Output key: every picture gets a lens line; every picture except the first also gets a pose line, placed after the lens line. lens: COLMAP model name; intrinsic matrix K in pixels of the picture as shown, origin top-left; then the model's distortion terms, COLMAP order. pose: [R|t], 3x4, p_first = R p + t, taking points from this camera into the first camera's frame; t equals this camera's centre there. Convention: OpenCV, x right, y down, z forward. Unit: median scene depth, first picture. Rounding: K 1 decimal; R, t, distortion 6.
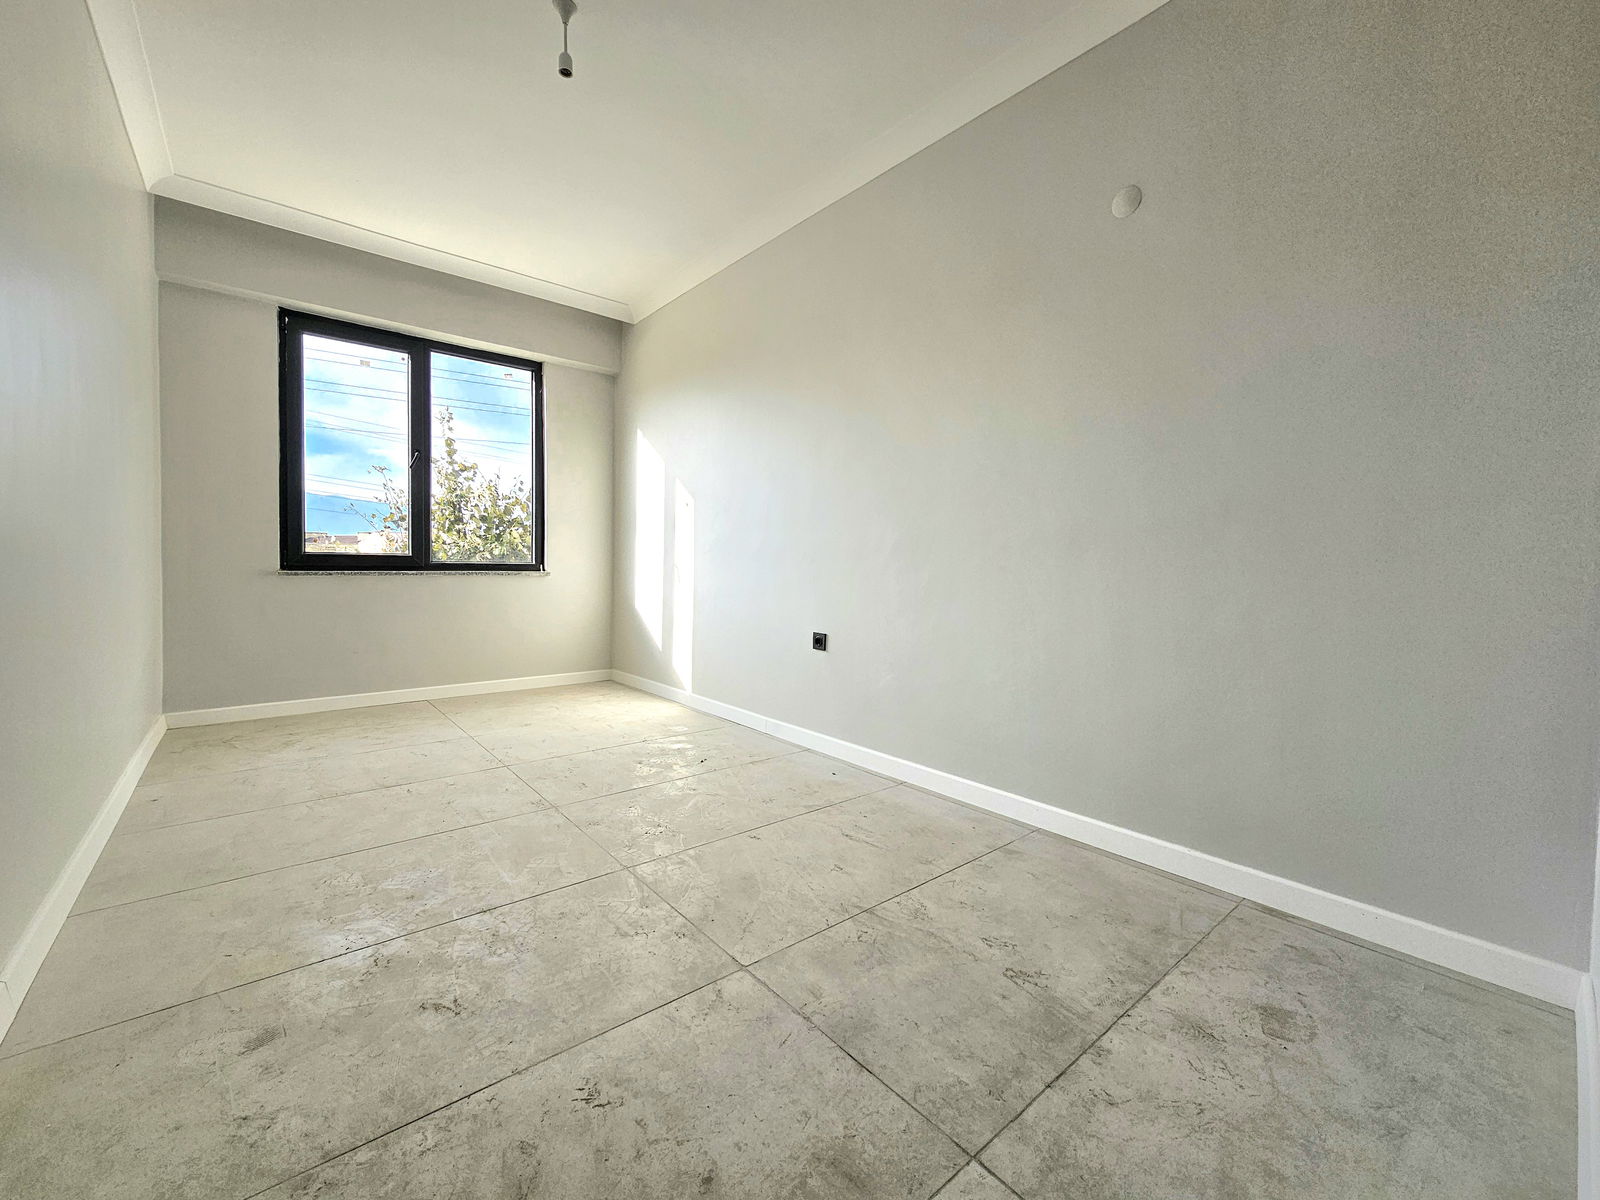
lens RADIAL K [[652.3, 0, 802.9], [0, 652.3, 592.4], [0, 0, 1]] dist [-0.000920, 0.000874]
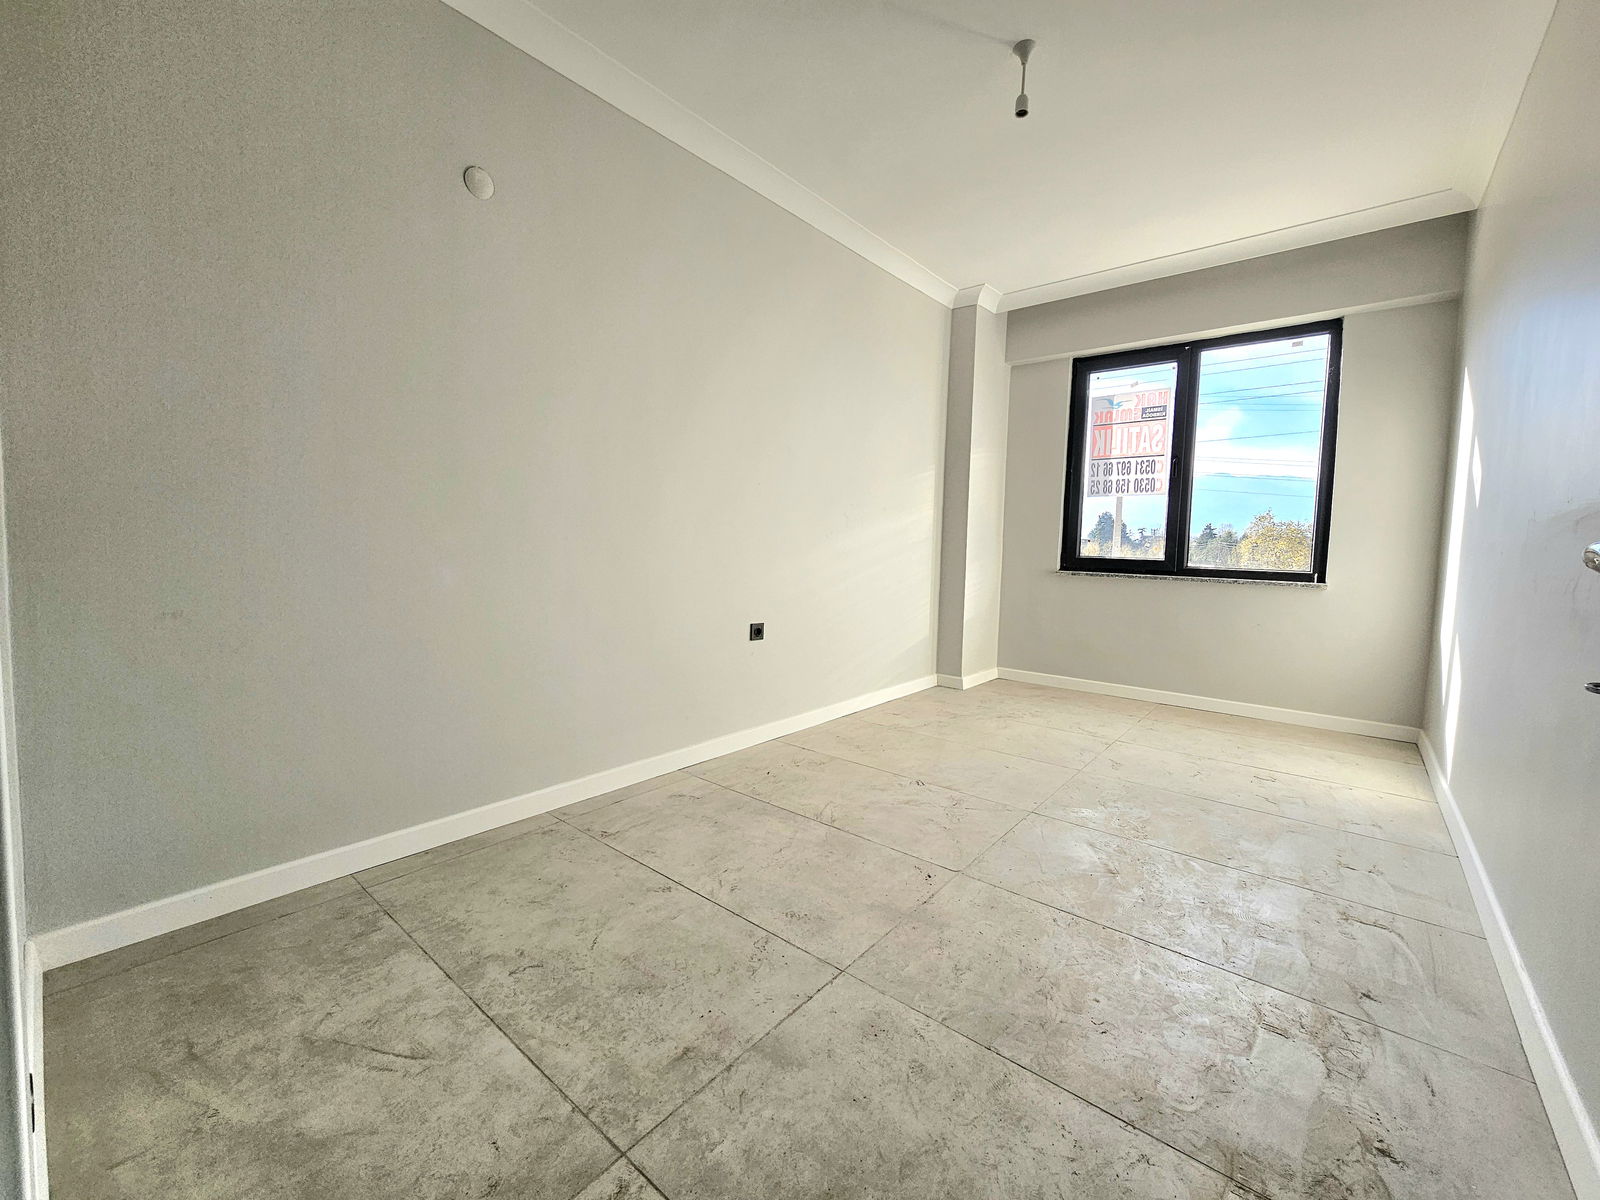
lens RADIAL K [[652.3, 0, 800.0], [0, 652.3, 592.7], [0, 0, 1]] dist [-0.000920, 0.000874]
pose [[0.172154, 0.058146, -0.983352, 0.307096], [-0.076984, 0.995997, 0.045416, -0.008821], [0.982057, 0.067884, 0.175942, 0.264927]]
